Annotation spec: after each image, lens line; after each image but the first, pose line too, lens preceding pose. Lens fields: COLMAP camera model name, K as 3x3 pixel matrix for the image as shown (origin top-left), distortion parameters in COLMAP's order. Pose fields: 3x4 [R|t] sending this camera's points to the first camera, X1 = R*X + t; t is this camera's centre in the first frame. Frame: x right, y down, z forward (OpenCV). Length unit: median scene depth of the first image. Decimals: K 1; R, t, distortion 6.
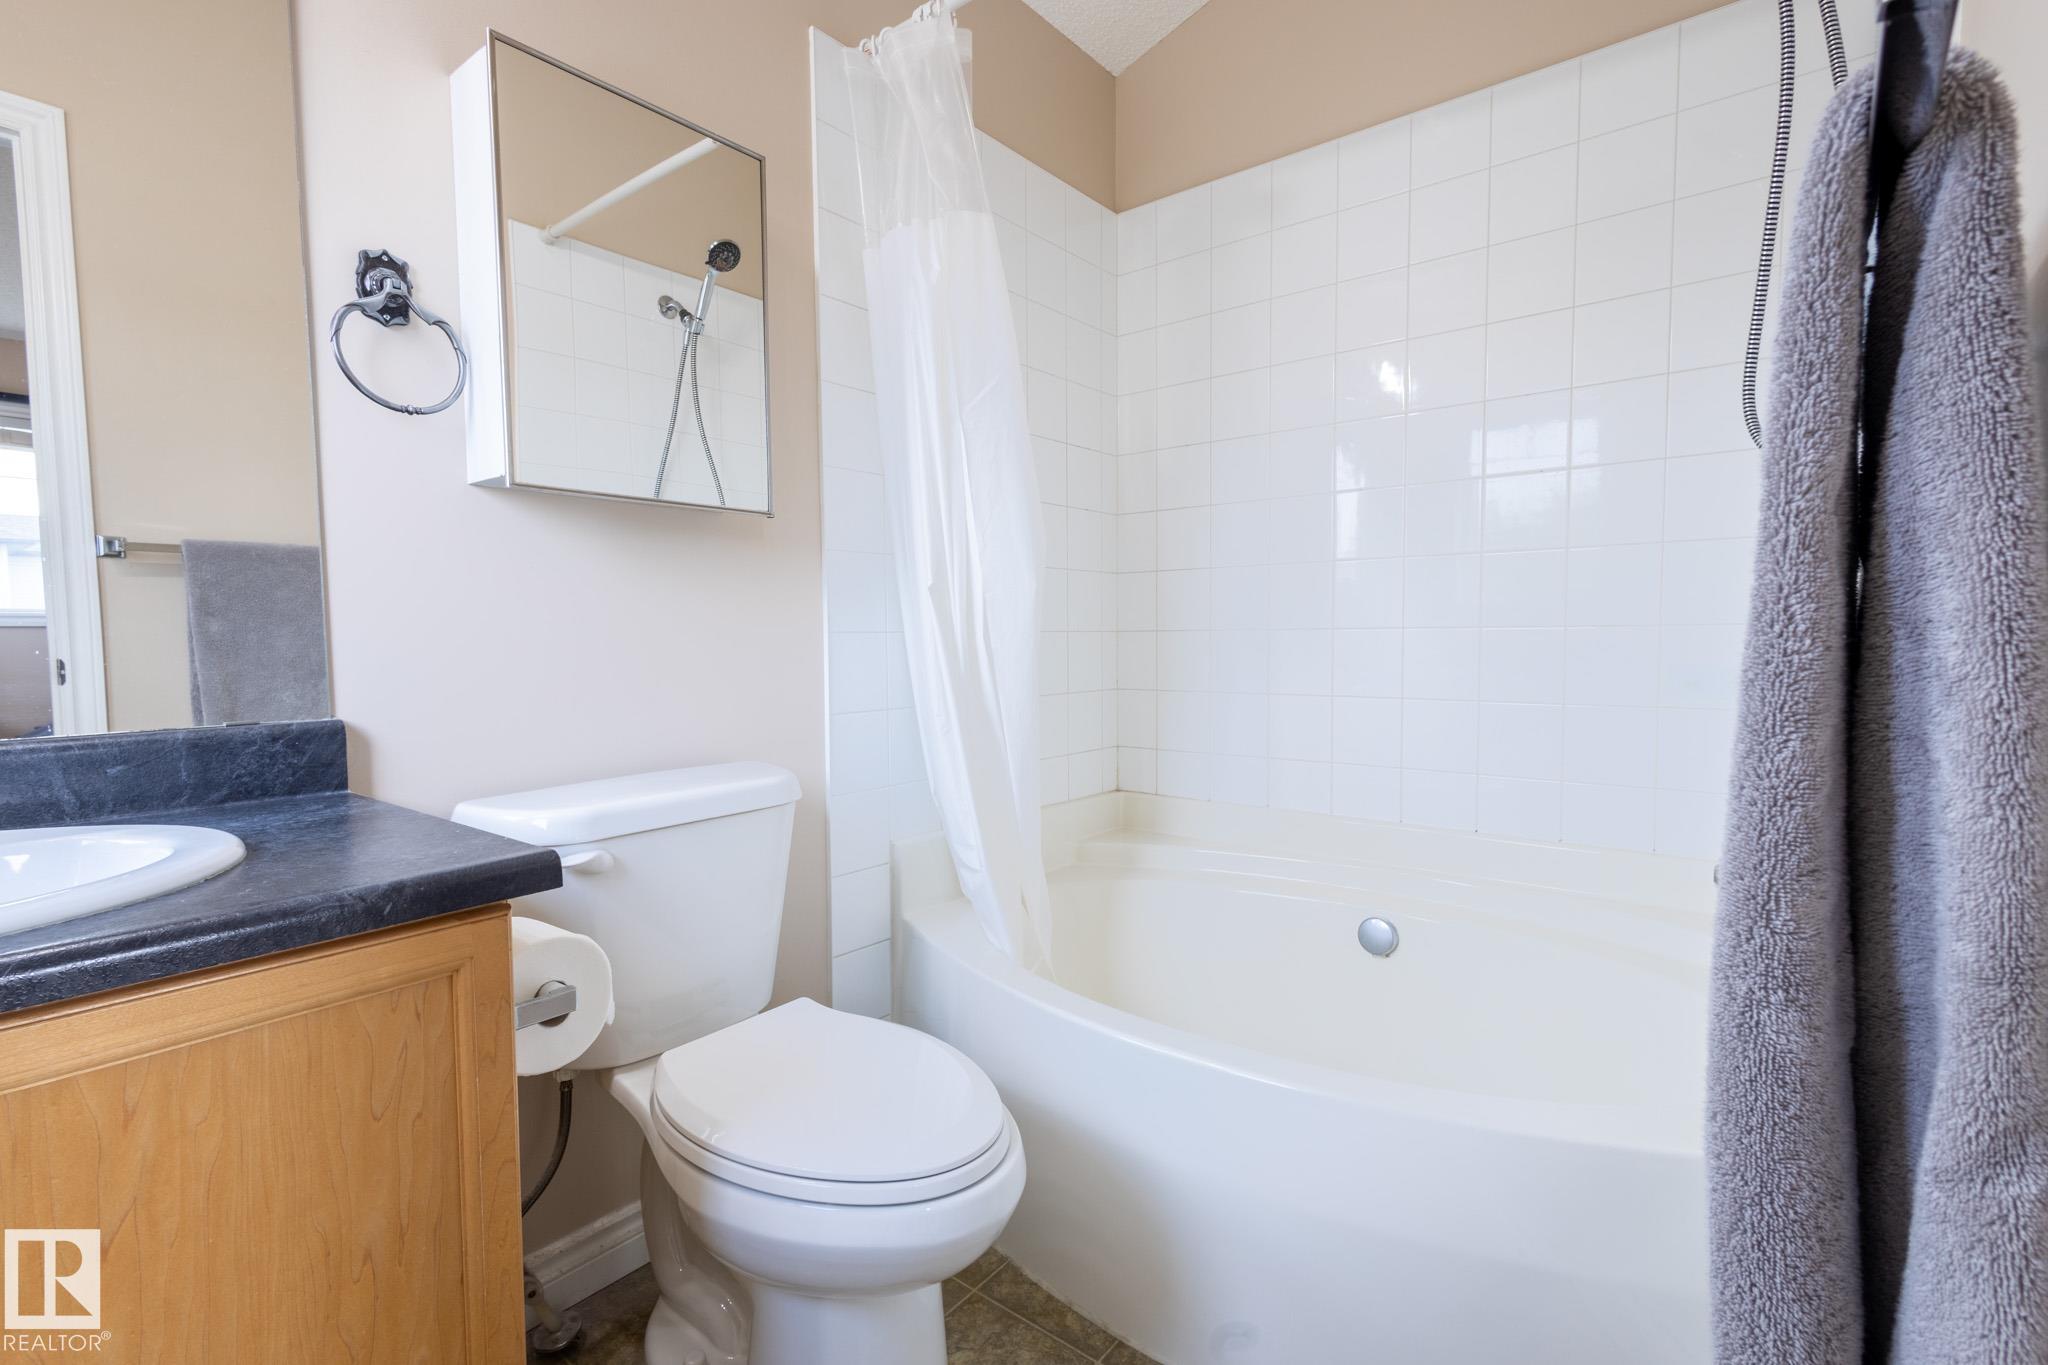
lens RADIAL K [[954.5, 0, 1023.4], [0, 954.5, 677.8], [0, 0, 1]] dist [0.002598, 0.000096]
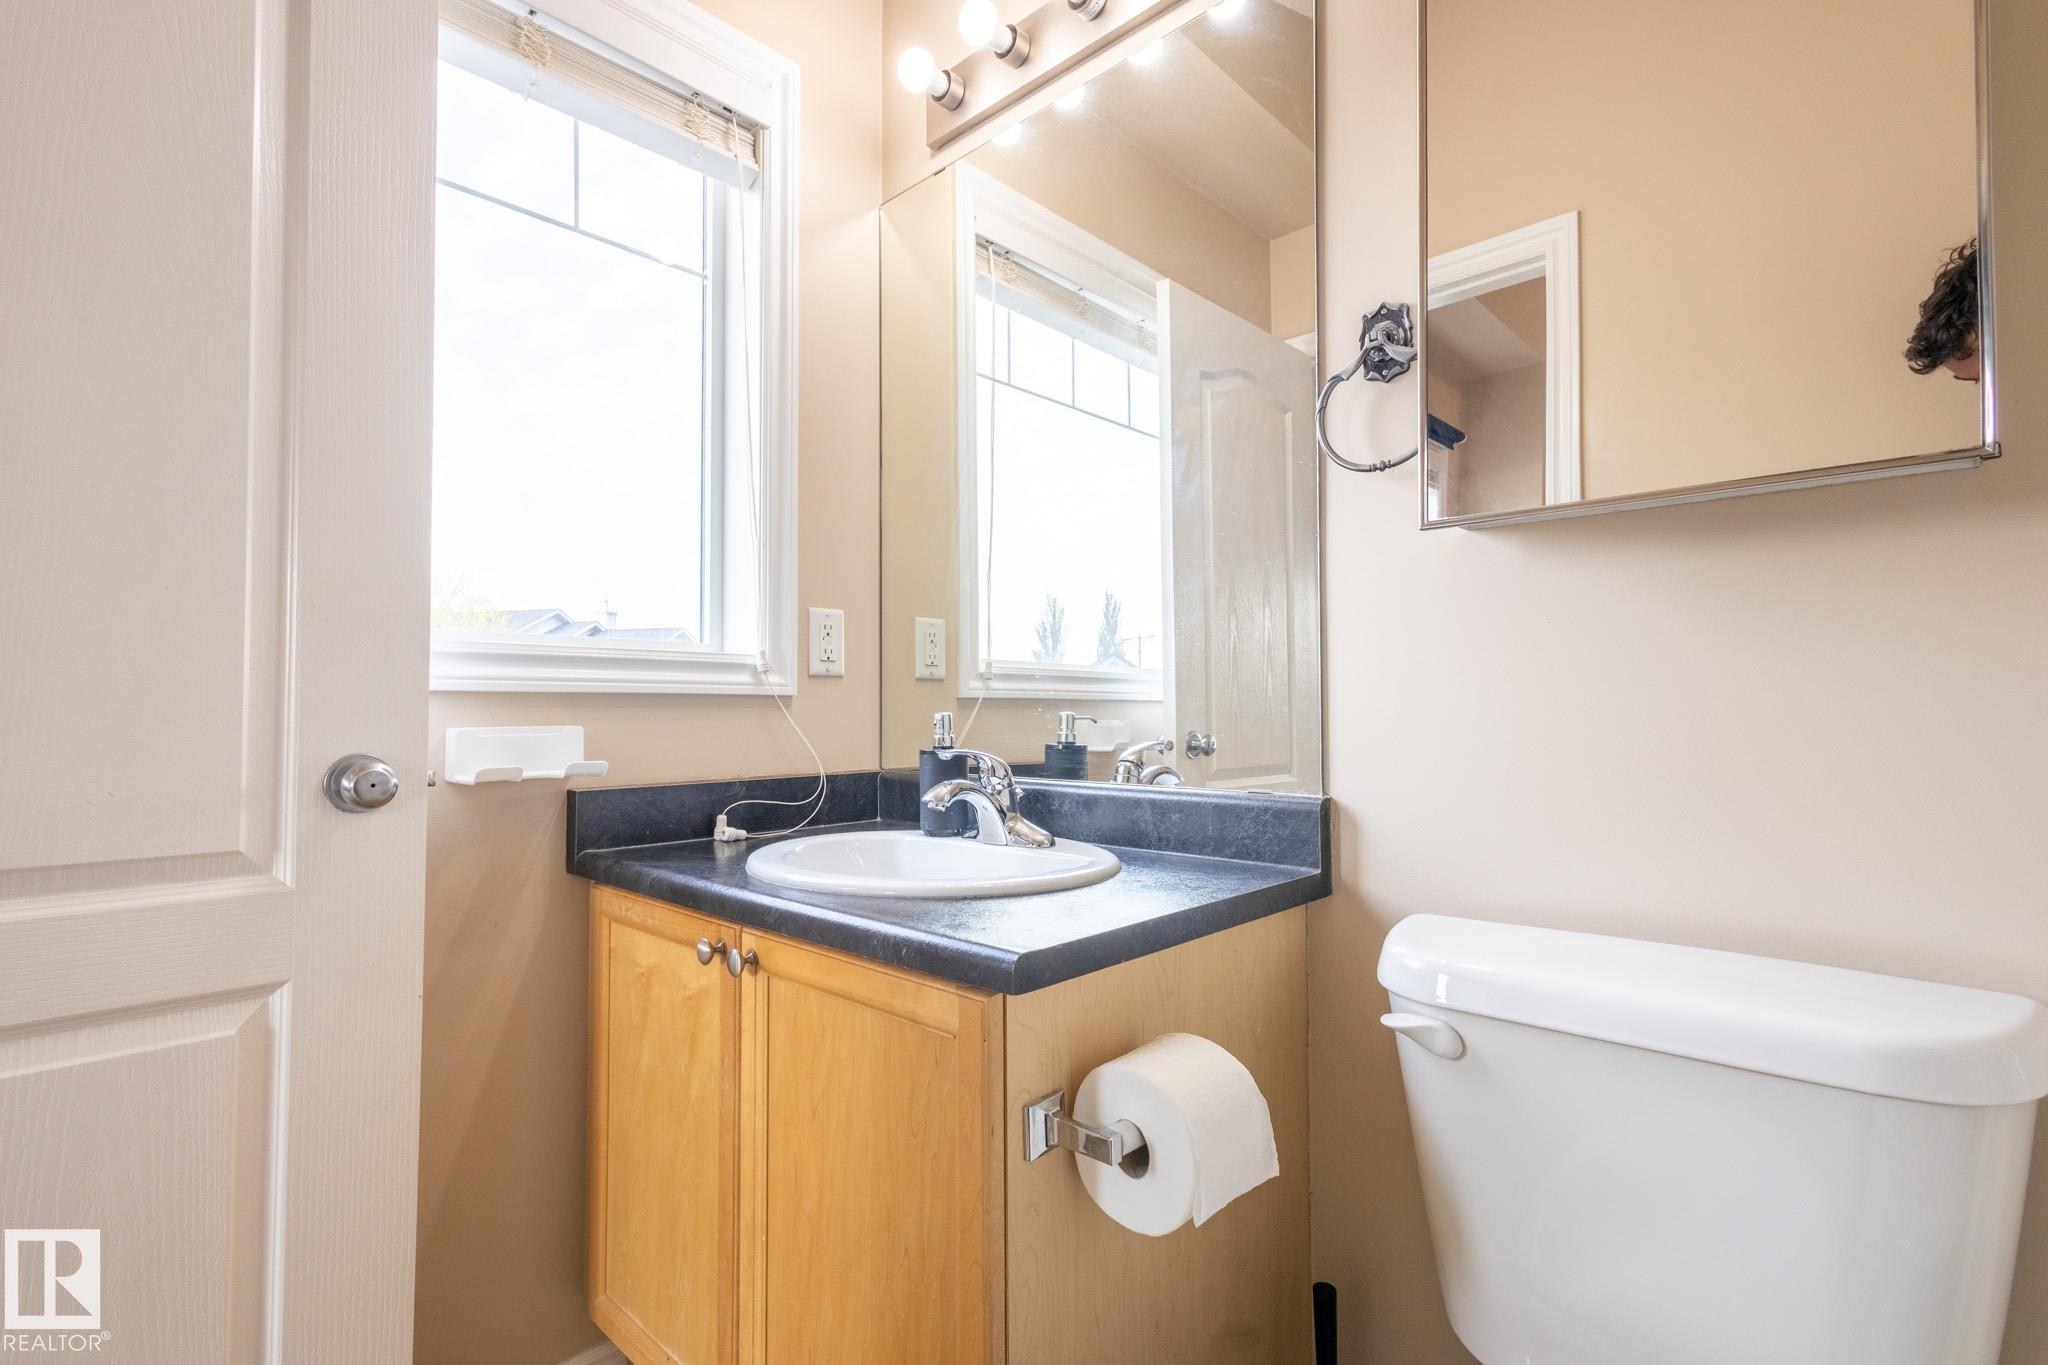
lens RADIAL K [[954.5, 0, 1022.0], [0, 954.5, 693.6], [0, 0, 1]] dist [0.002598, 0.000096]
pose [[-0.067027, -0.006694, -0.997729, 0.312299], [-0.056901, 0.998376, -0.002875, -0.047645], [0.996127, 0.056580, -0.067299, 0.802821]]
